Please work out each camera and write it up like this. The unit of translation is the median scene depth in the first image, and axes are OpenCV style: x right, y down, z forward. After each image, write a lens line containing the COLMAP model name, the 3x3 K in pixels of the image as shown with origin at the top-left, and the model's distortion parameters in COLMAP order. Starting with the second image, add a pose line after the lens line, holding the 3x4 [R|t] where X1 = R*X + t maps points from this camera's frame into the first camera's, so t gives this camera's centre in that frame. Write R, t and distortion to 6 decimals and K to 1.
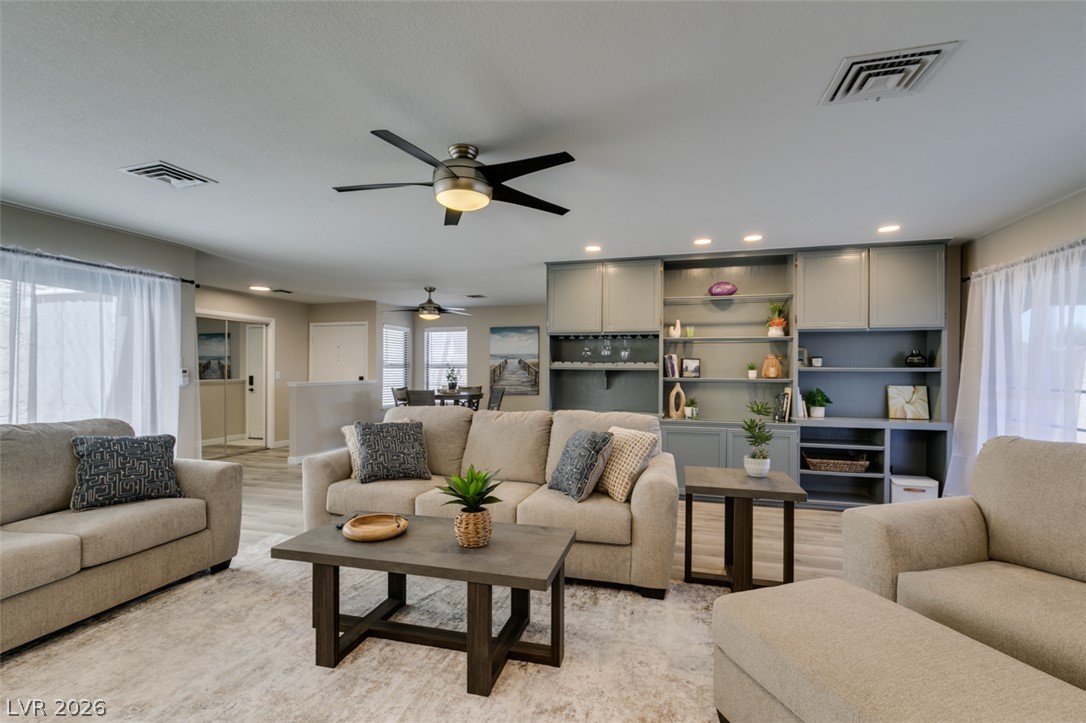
lens RADIAL K [[486.1, 0, 540.2], [0, 486.1, 368.1], [0, 0, 1]] dist [0.000160, -0.000628]
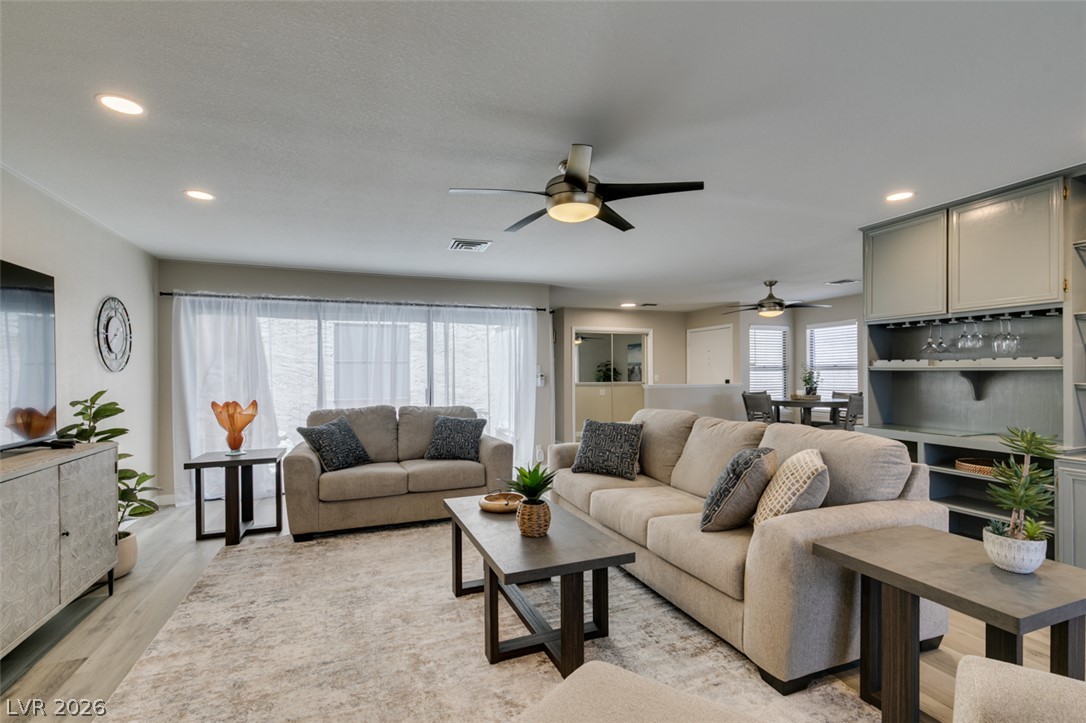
lens RADIAL K [[486.1, 0, 538.9], [0, 486.1, 371.3], [0, 0, 1]] dist [0.000160, -0.000628]
pose [[0.604312, -0.011576, -0.796664, 0.231993], [0.012175, 0.999912, -0.005294, 0.001248], [0.796655, -0.006500, 0.604399, 0.110617]]
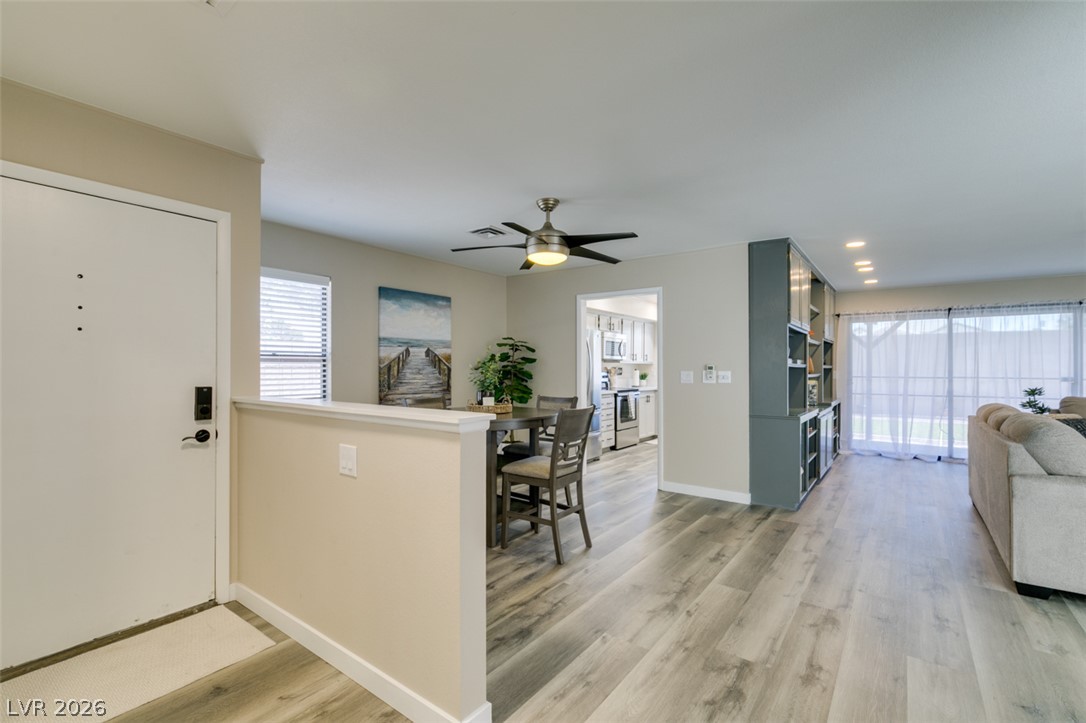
lens RADIAL K [[486.1, 0, 536.4], [0, 486.1, 358.4], [0, 0, 1]] dist [0.000160, -0.000628]
pose [[0.356022, 0.014930, 0.934358, -0.701482], [-0.005164, 0.999889, -0.014009, 0.002402], [-0.934463, 0.000162, 0.356059, 0.841829]]
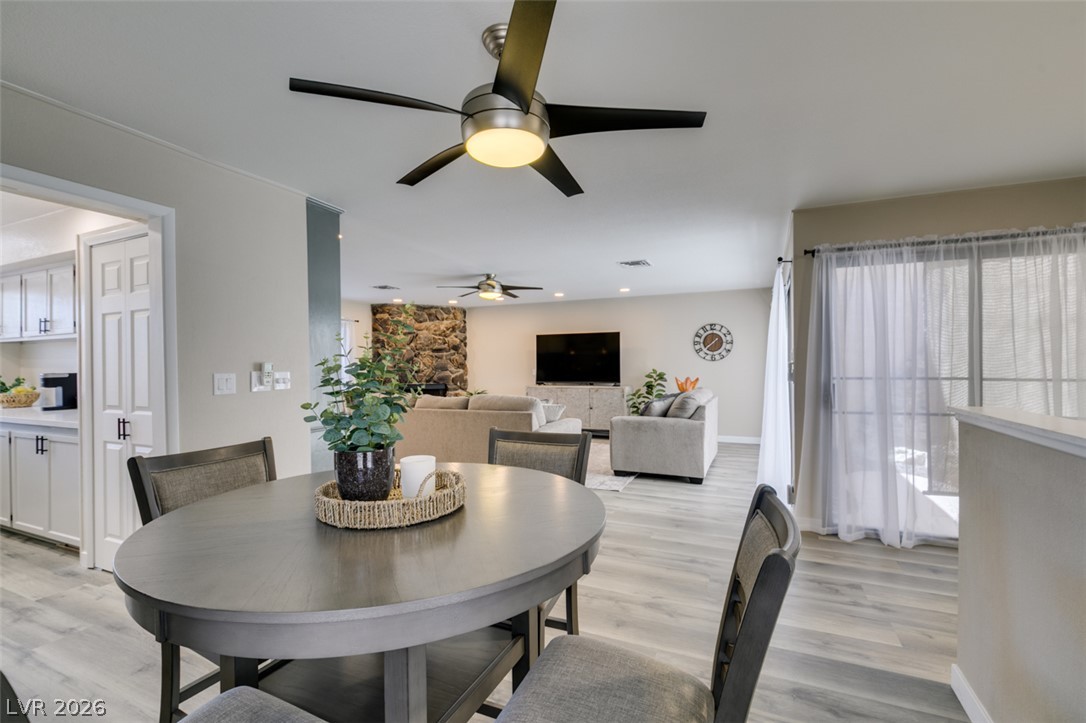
lens RADIAL K [[486.1, 0, 540.5], [0, 486.1, 366.2], [0, 0, 1]] dist [0.000160, -0.000628]
pose [[-0.990895, 0.004662, 0.134555, -0.281774], [0.004503, 0.999989, -0.001483, 0.005039], [-0.134560, -0.000864, -0.990905, 1.256009]]
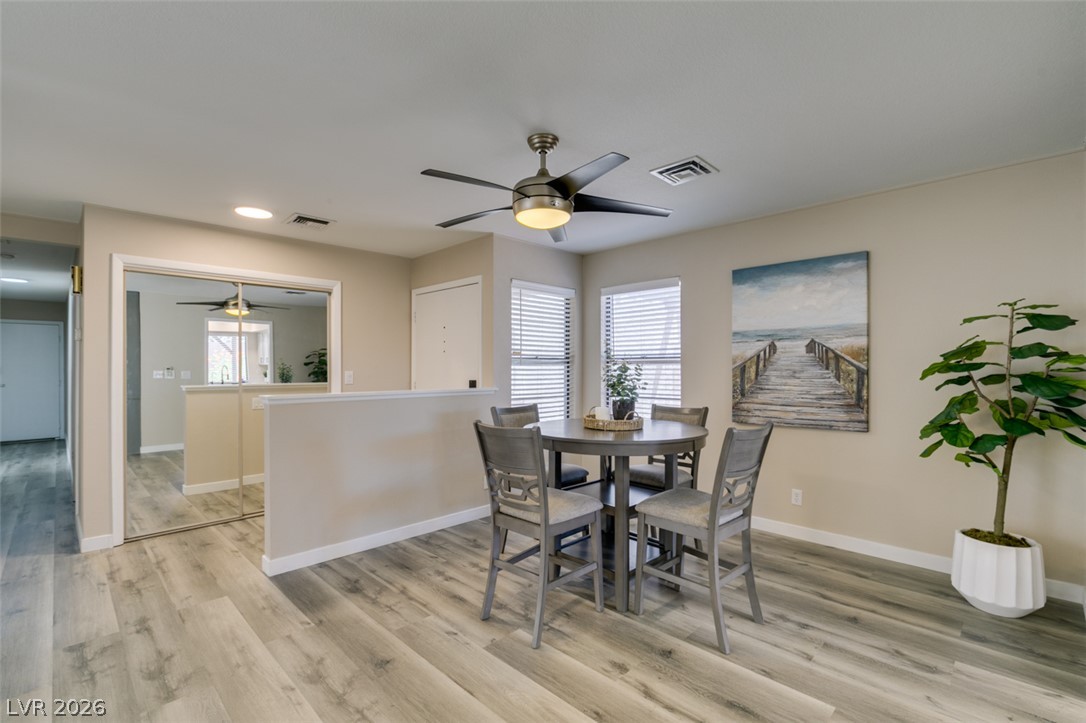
lens RADIAL K [[486.1, 0, 541.3], [0, 486.1, 365.2], [0, 0, 1]] dist [0.000160, -0.000628]
pose [[0.878863, -0.005960, -0.477037, -0.058768], [0.005842, 0.999981, -0.001731, 0.002493], [0.477038, -0.001266, 0.878882, 0.688991]]
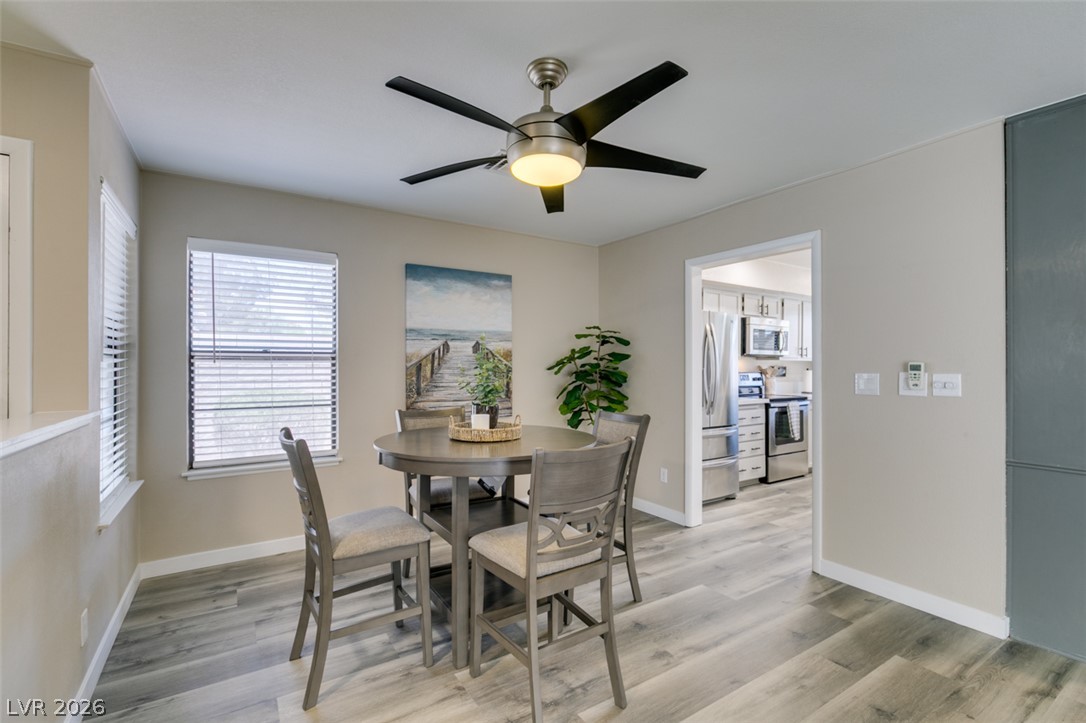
lens RADIAL K [[486.1, 0, 540.0], [0, 486.1, 361.8], [0, 0, 1]] dist [0.000160, -0.000628]
pose [[0.657903, 0.003239, 0.753096, -0.442960], [-0.002568, 0.999995, -0.002057, 0.001771], [-0.753098, -0.000581, 0.657908, 0.828468]]
